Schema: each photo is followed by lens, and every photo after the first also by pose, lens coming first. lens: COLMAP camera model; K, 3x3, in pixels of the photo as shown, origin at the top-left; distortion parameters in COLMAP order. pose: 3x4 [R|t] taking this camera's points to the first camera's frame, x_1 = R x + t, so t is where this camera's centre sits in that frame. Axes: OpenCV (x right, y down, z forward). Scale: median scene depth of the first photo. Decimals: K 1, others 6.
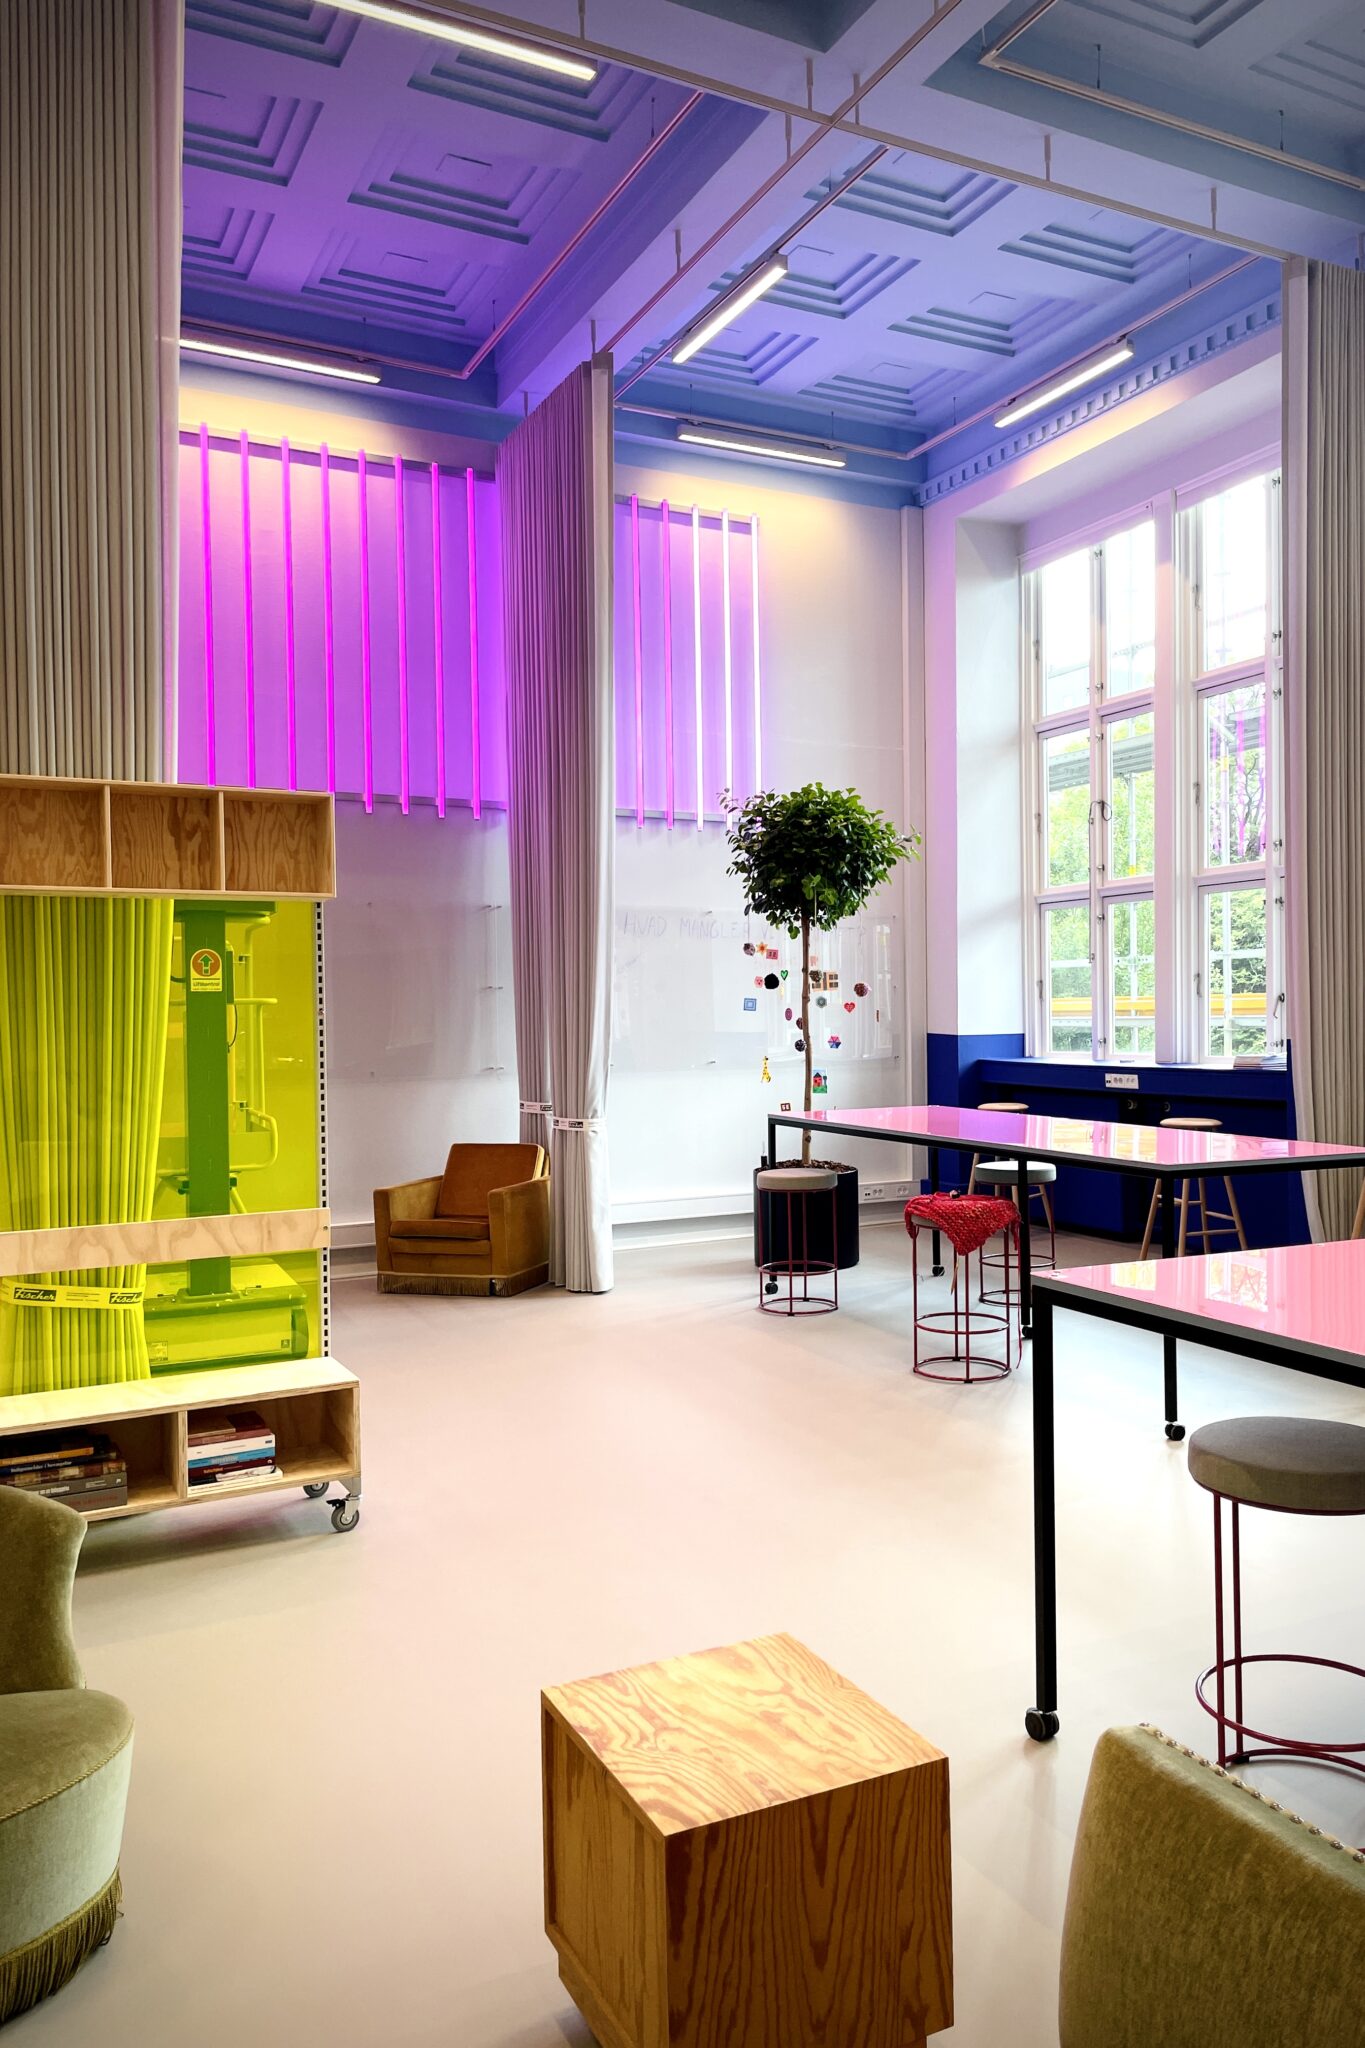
lens RADIAL K [[1506.5, 0, 682.5], [0, 1506.5, 1020.8], [0, 0, 1]] dist [0.002238, -0.000579]
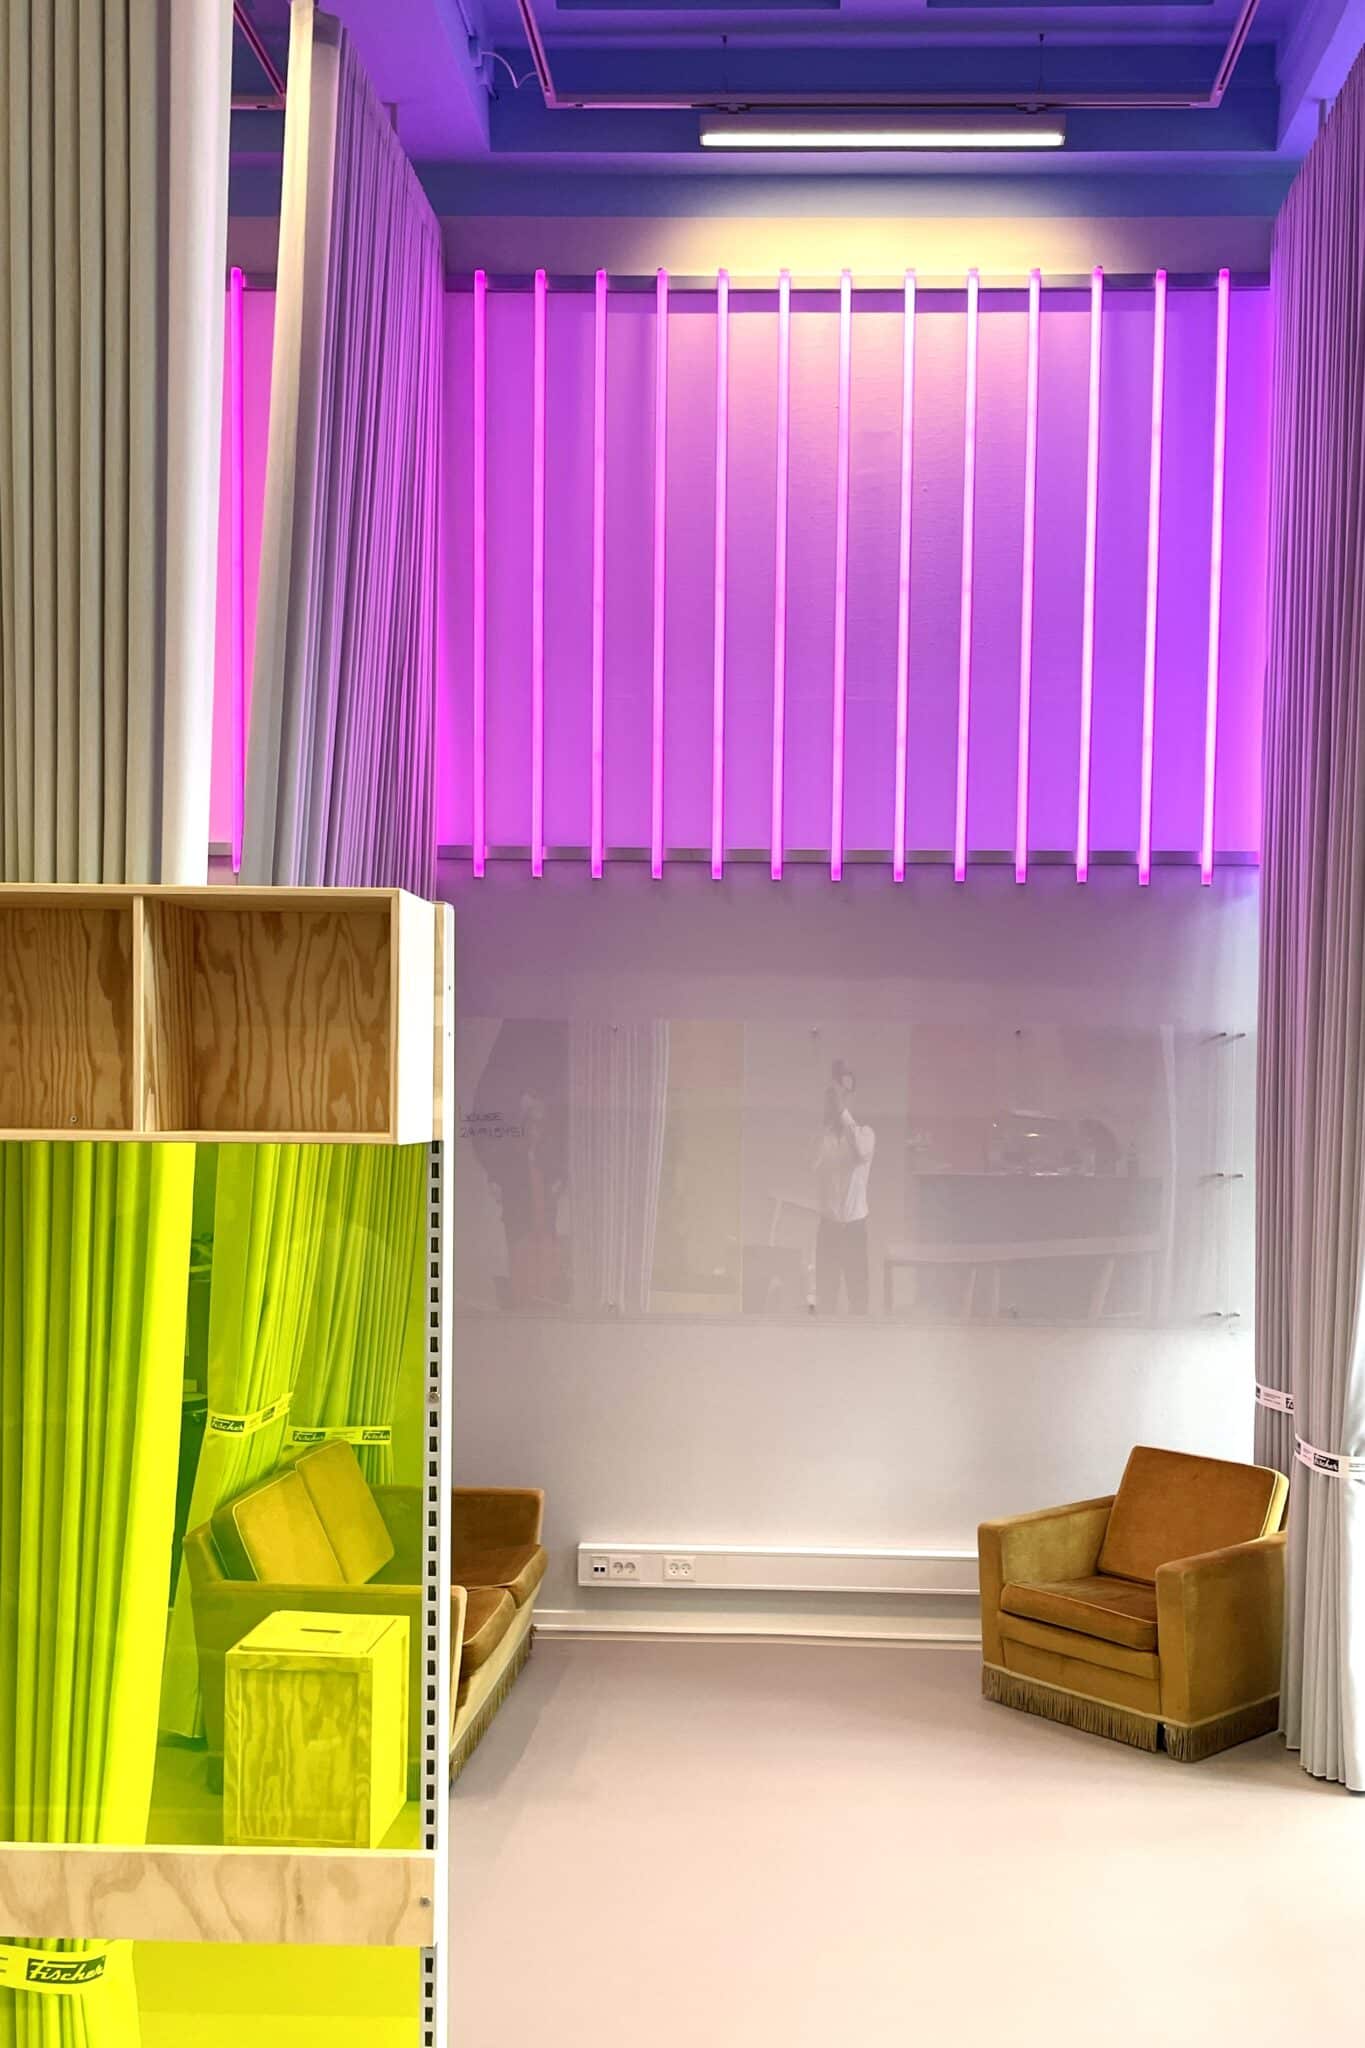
lens RADIAL K [[1754.3, 0, 792.4], [0, 1754.3, 1161.2], [0, 0, 1]] dist [0.017913, 0.013761]
pose [[0.882099, 0.037502, -0.469569, 0.046551], [-0.021185, 0.998976, 0.039987, -0.053617], [0.470588, -0.025325, 0.881990, 0.342638]]
